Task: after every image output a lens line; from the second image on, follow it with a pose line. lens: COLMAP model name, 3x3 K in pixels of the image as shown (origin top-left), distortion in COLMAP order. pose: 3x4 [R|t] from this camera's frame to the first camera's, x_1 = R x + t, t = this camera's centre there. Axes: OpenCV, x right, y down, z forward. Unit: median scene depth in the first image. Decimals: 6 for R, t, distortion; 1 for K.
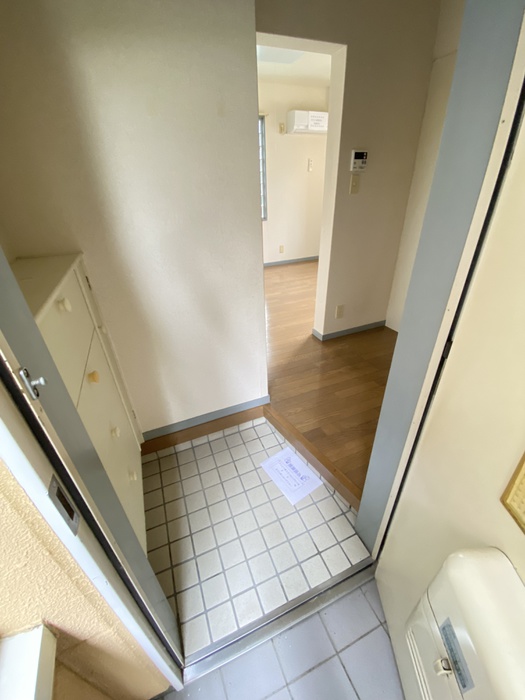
lens RADIAL K [[286.3, 0, 262.5], [0, 286.3, 350.0], [0, 0, 1]] dist [0.040802, -0.025860]
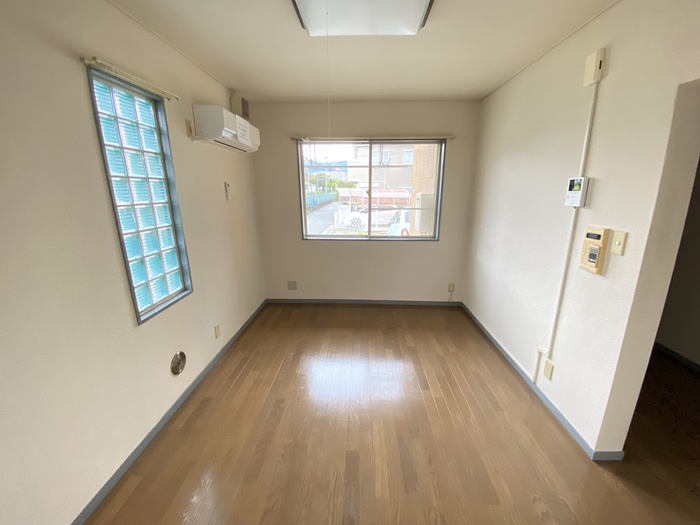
lens RADIAL K [[286.3, 0, 350.3], [0, 286.3, 259.3], [0, 0, 1]] dist [0.040802, -0.025860]
pose [[0.420483, -0.182656, 0.888724, -0.317276], [0.451744, 0.891627, -0.030481, -0.421794], [-0.786843, 0.414293, 0.457427, 0.651146]]
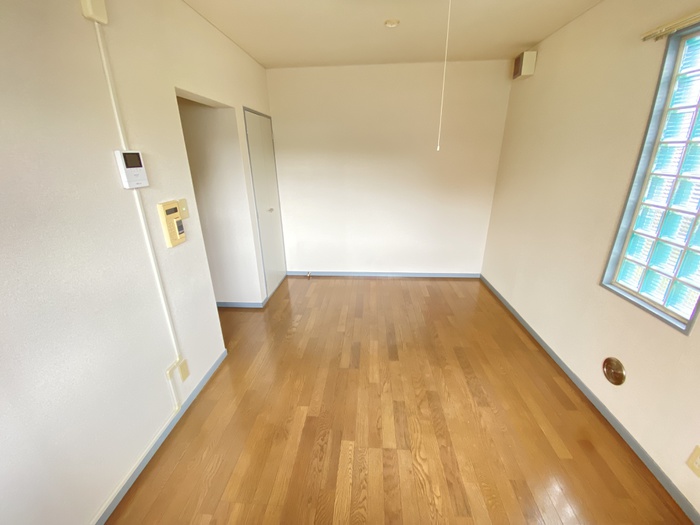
lens RADIAL K [[286.3, 0, 350.3], [0, 286.3, 259.3], [0, 0, 1]] dist [0.040802, -0.025860]
pose [[-0.448935, 0.339347, -0.826620, 0.417164], [-0.428586, 0.729955, 0.532427, -0.585202], [0.784074, 0.593303, -0.182263, 0.867159]]
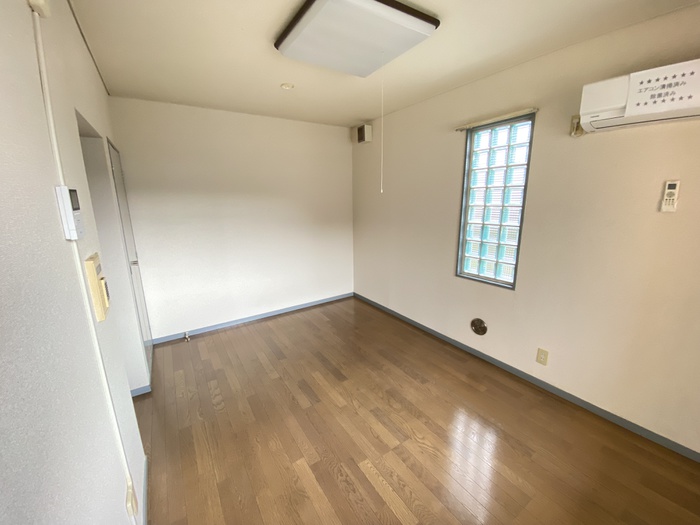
lens RADIAL K [[286.3, 0, 350.3], [0, 286.3, 259.3], [0, 0, 1]] dist [0.040802, -0.025860]
pose [[0.184380, 0.242642, -0.952433, 0.490562], [-0.490662, 0.862379, 0.124714, -0.480518], [0.851619, 0.444328, 0.278061, 0.687177]]
